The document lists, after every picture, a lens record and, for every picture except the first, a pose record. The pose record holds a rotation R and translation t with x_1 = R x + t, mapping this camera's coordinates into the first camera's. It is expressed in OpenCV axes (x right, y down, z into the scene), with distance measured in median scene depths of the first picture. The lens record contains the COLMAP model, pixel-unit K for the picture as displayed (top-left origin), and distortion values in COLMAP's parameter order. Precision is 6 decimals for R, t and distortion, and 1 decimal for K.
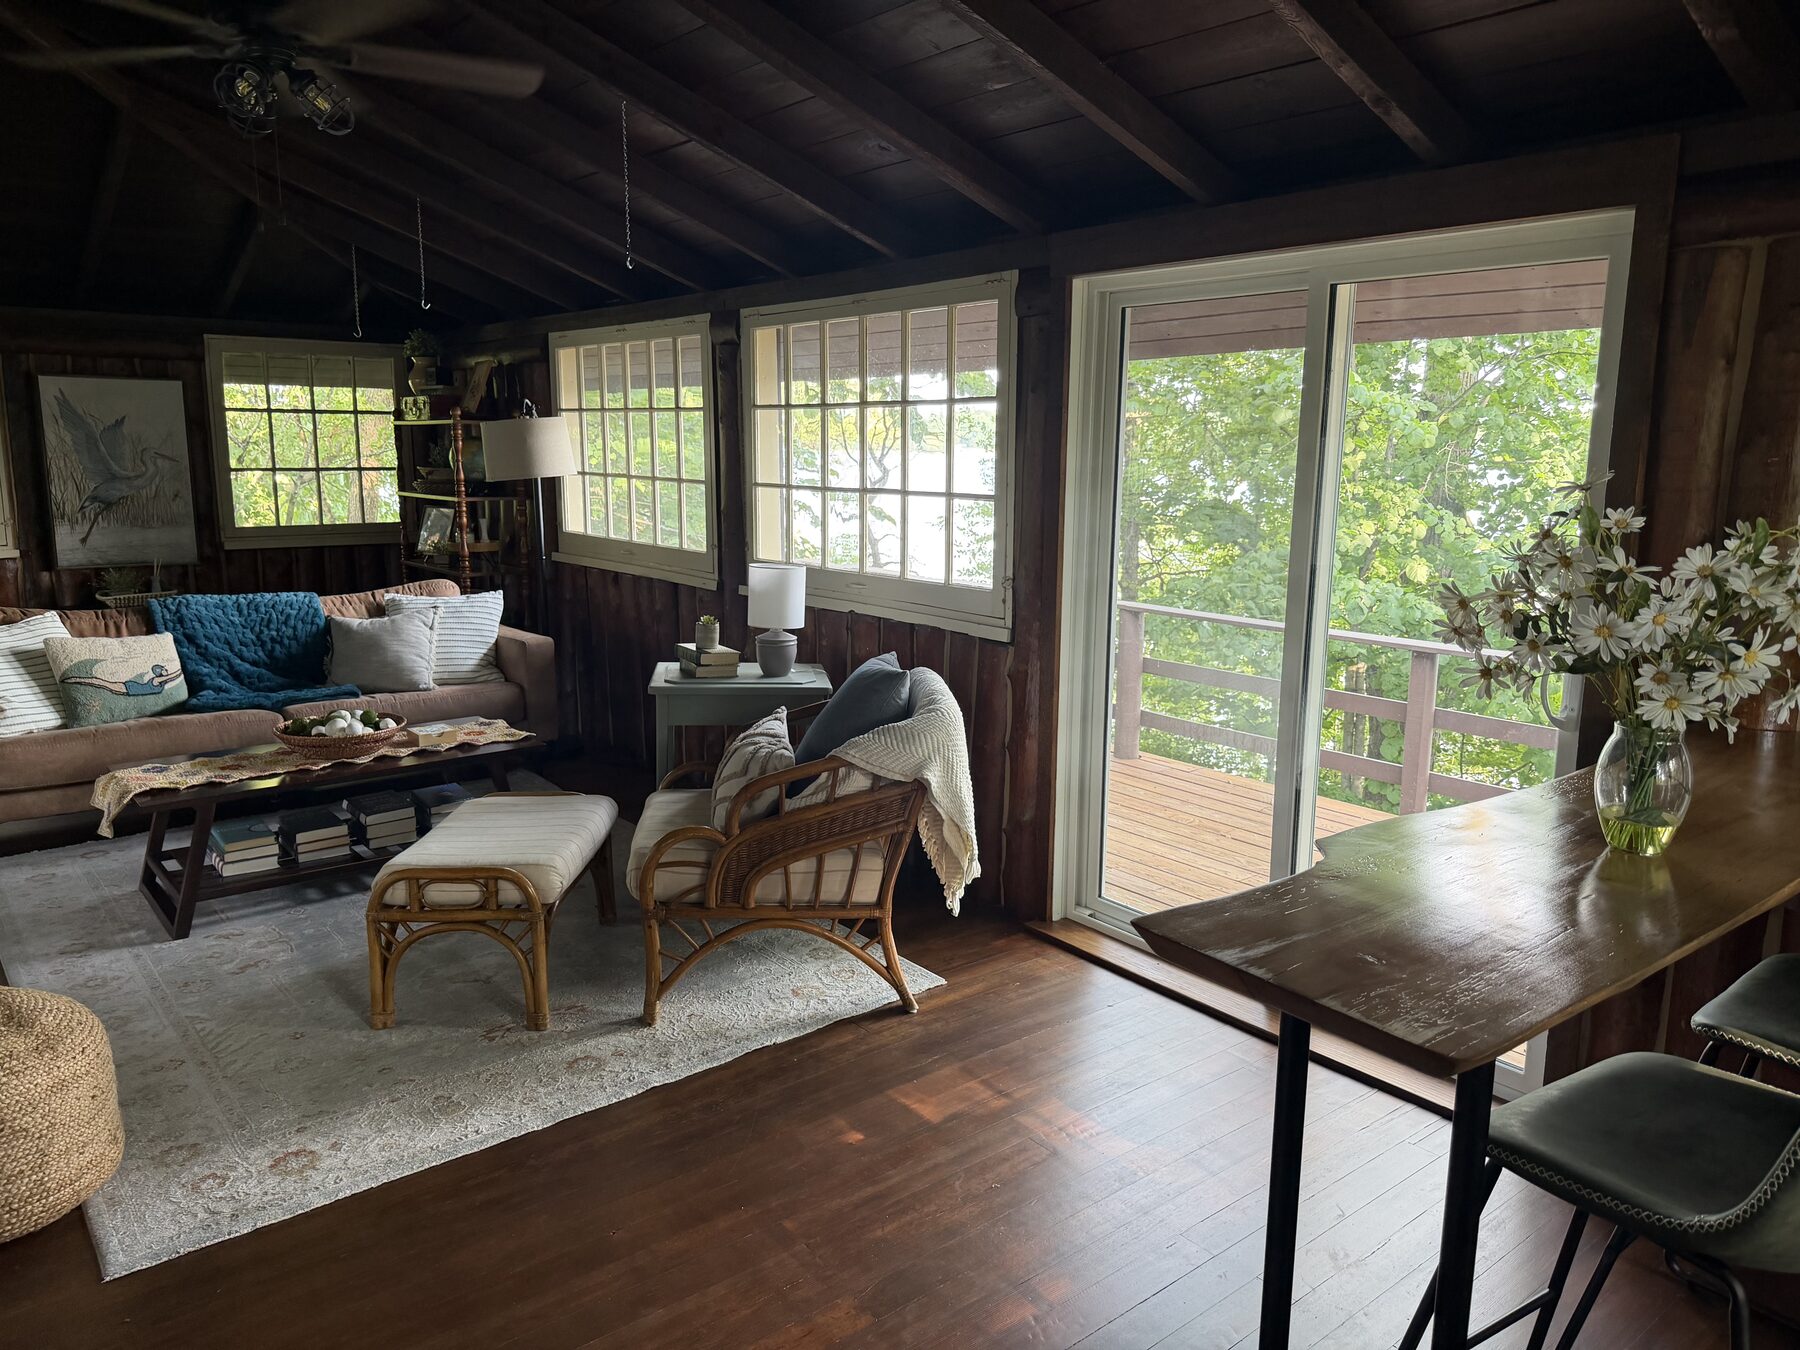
lens RADIAL K [[1263.9, 0, 922.9], [0, 1263.9, 671.1], [0, 0, 1]] dist [0.013051, -0.039368]
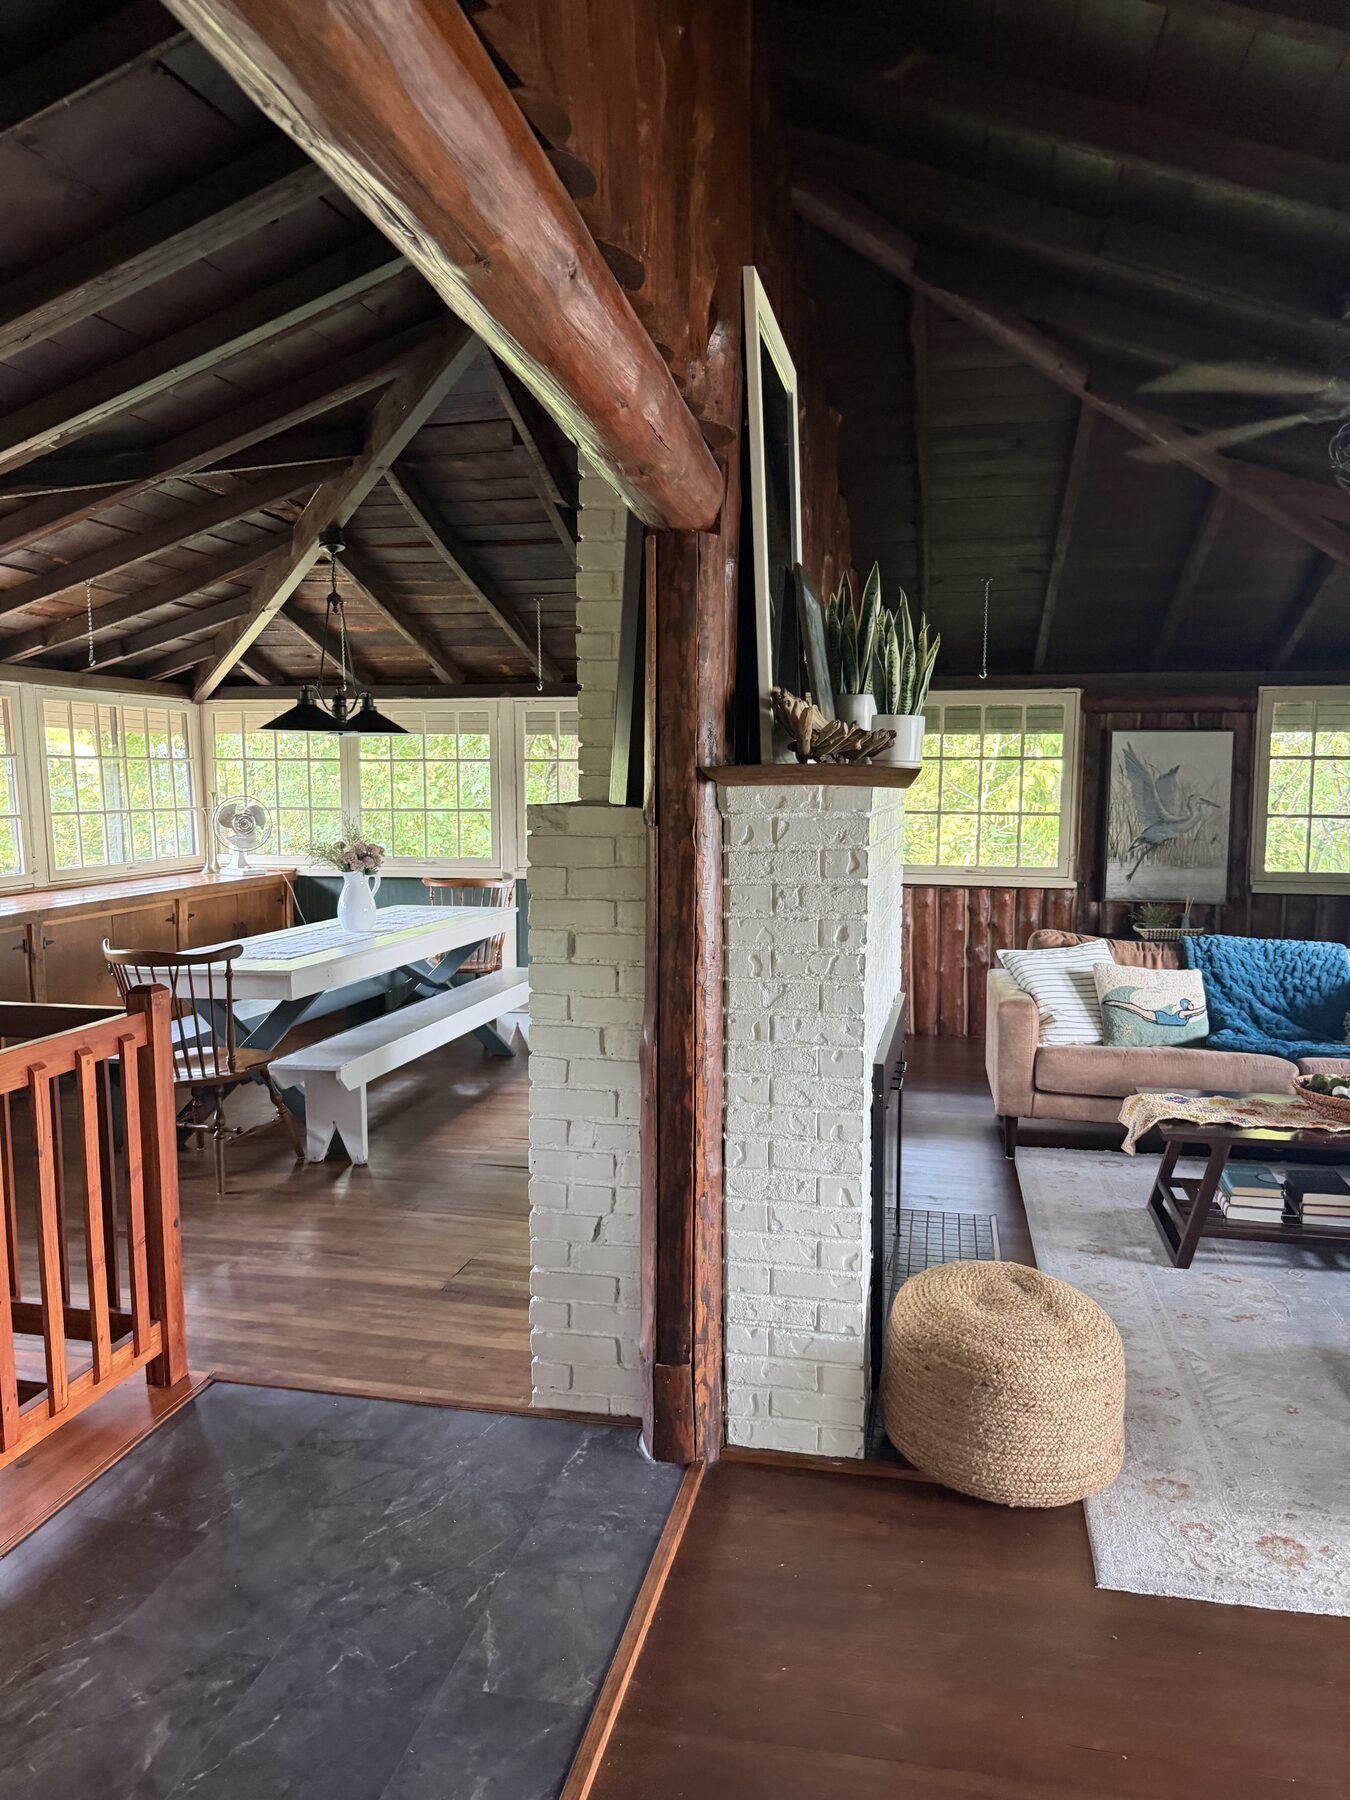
lens RADIAL K [[1263.9, 0, 657.3], [0, 1263.9, 904.8], [0, 0, 1]] dist [0.013051, -0.039368]
pose [[0.600236, 0.070629, -0.796699, -0.037097], [-0.137134, 0.990431, -0.015514, -0.006925], [0.787979, 0.118567, 0.604177, 0.001033]]
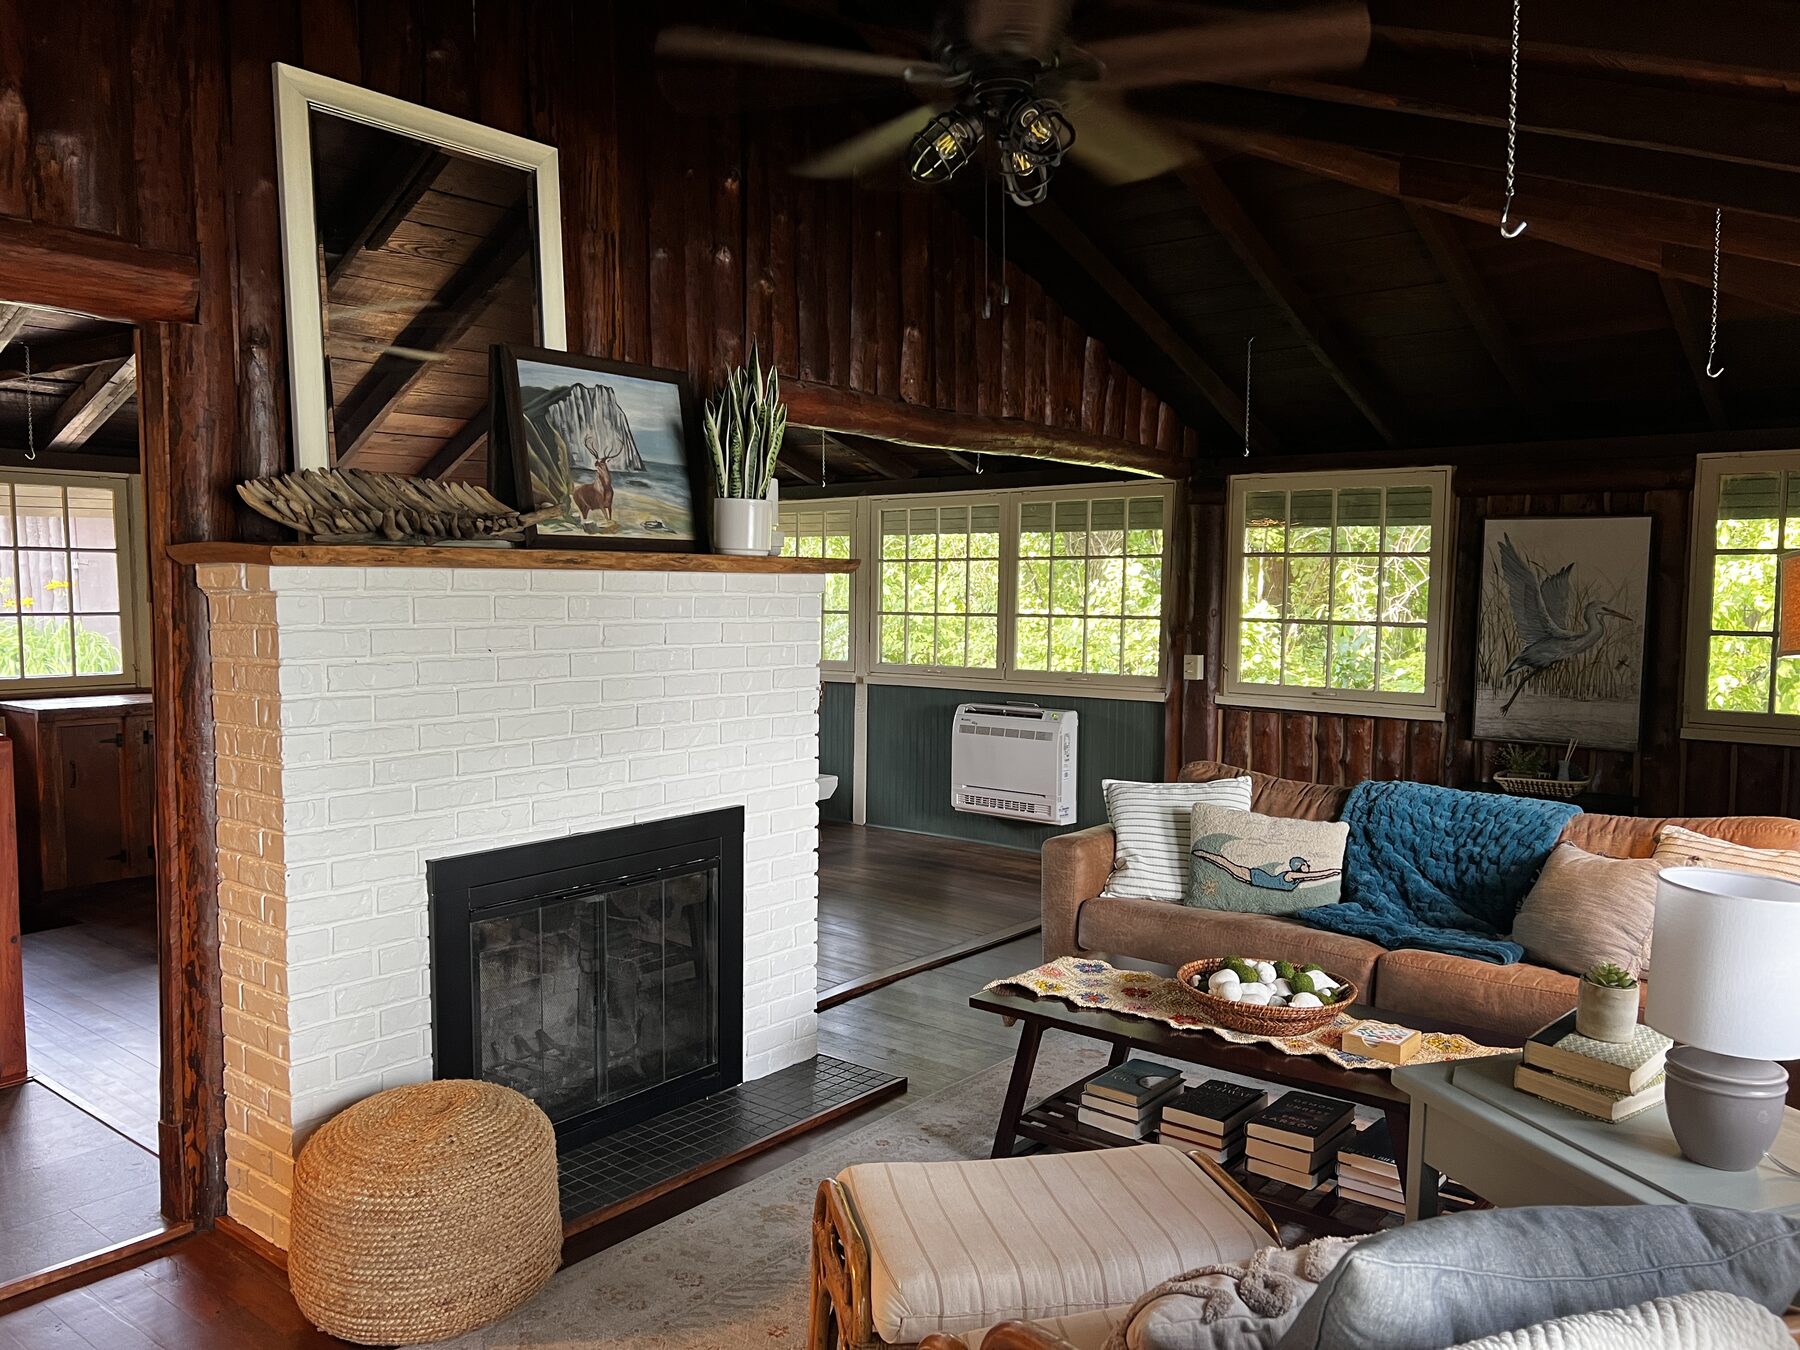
lens RADIAL K [[1361.3, 0, 888.1], [0, 1361.3, 685.4], [0, 0, 1]] dist [0.034470, -0.036709]
pose [[0.180183, 0.063719, -0.981567, 0.243307], [-0.182308, 0.982774, 0.030332, -0.106845], [0.966591, 0.173482, 0.188696, 0.633918]]
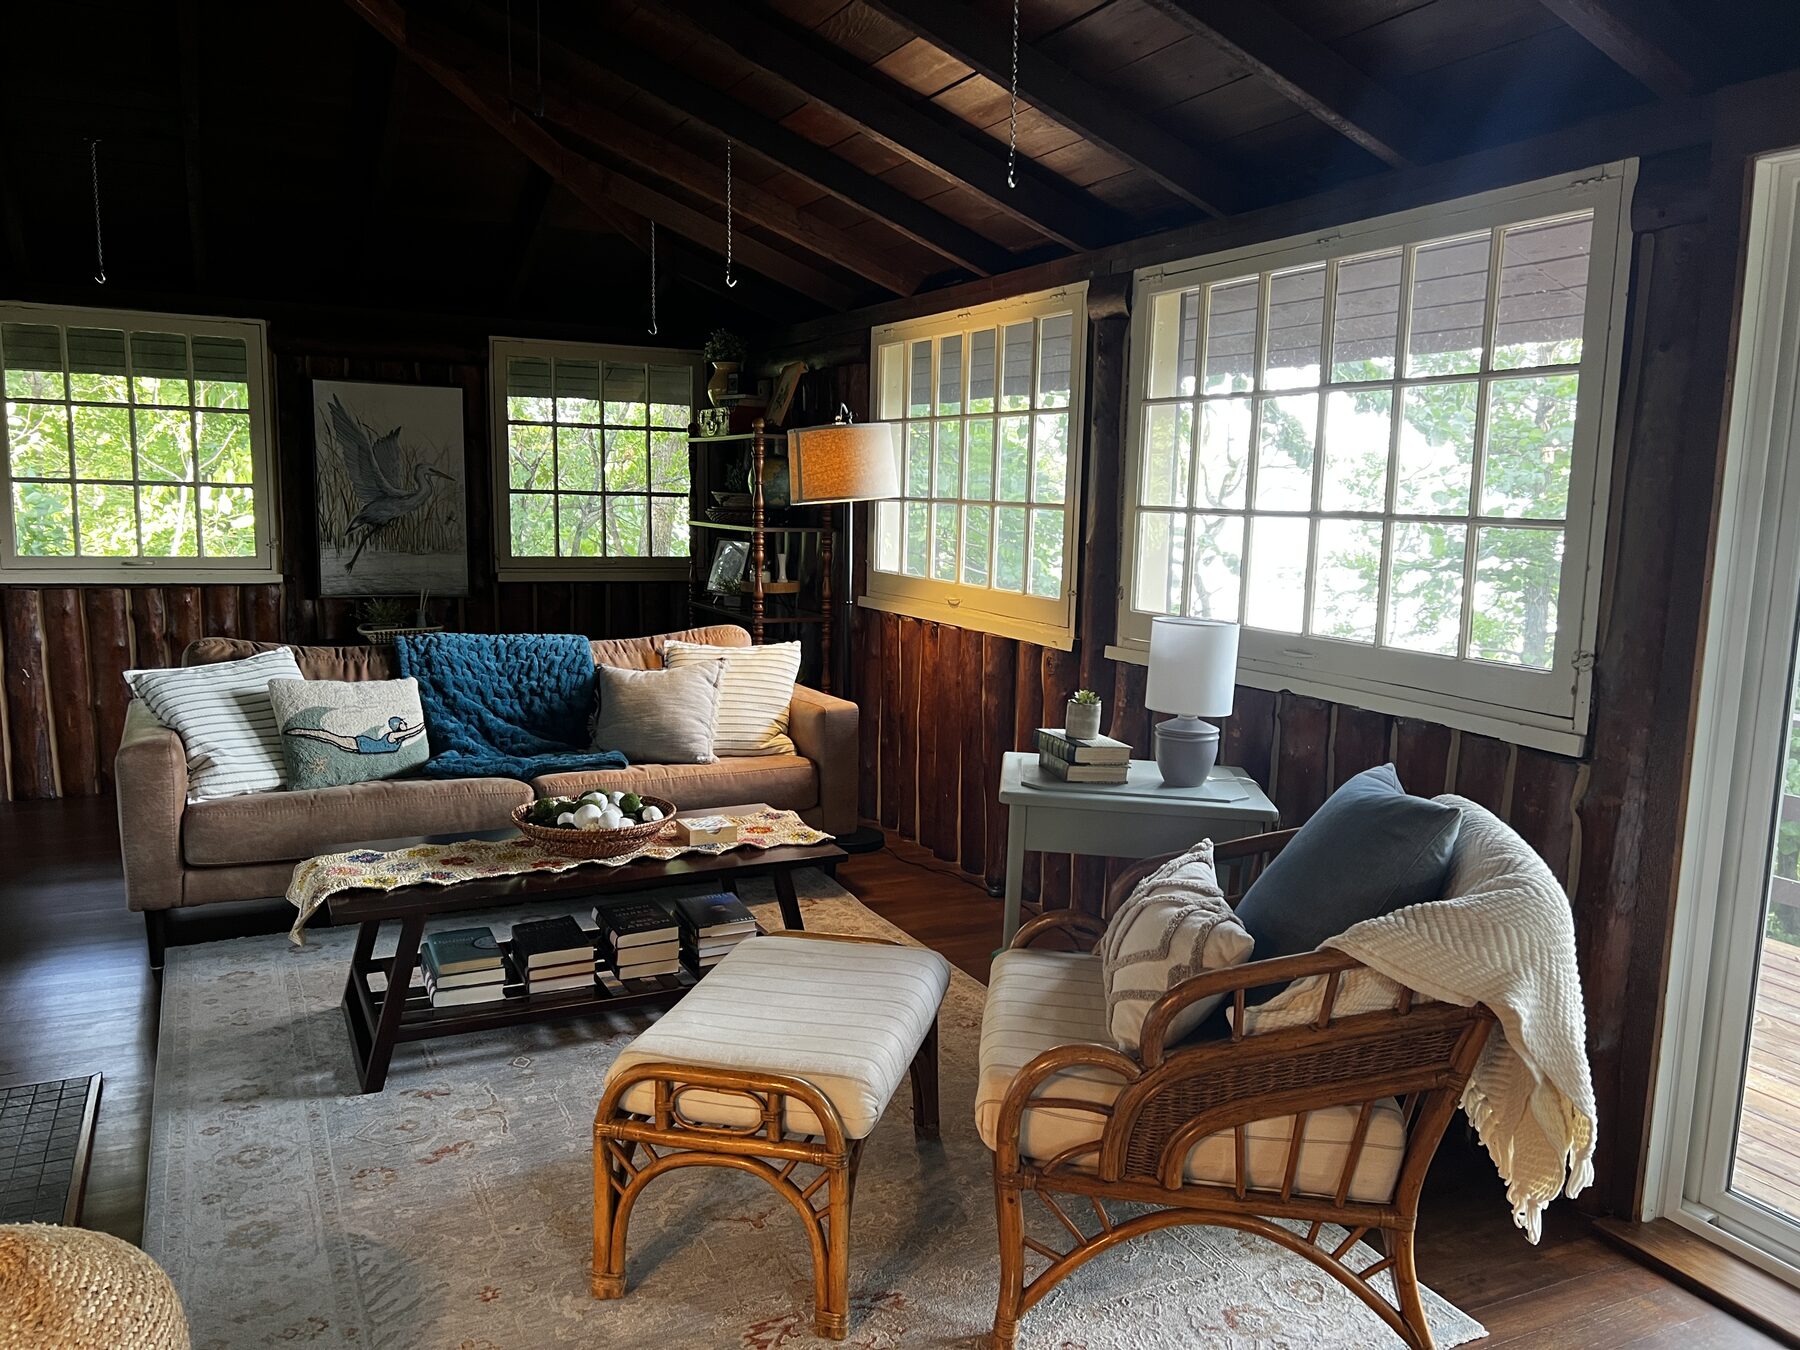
lens RADIAL K [[1361.3, 0, 890.1], [0, 1361.3, 684.9], [0, 0, 1]] dist [0.034470, -0.036709]
pose [[0.968988, 0.045260, -0.242926, -0.093217], [-0.053724, 0.998154, -0.028329, -0.020532], [0.241196, 0.040502, 0.969631, 0.248766]]
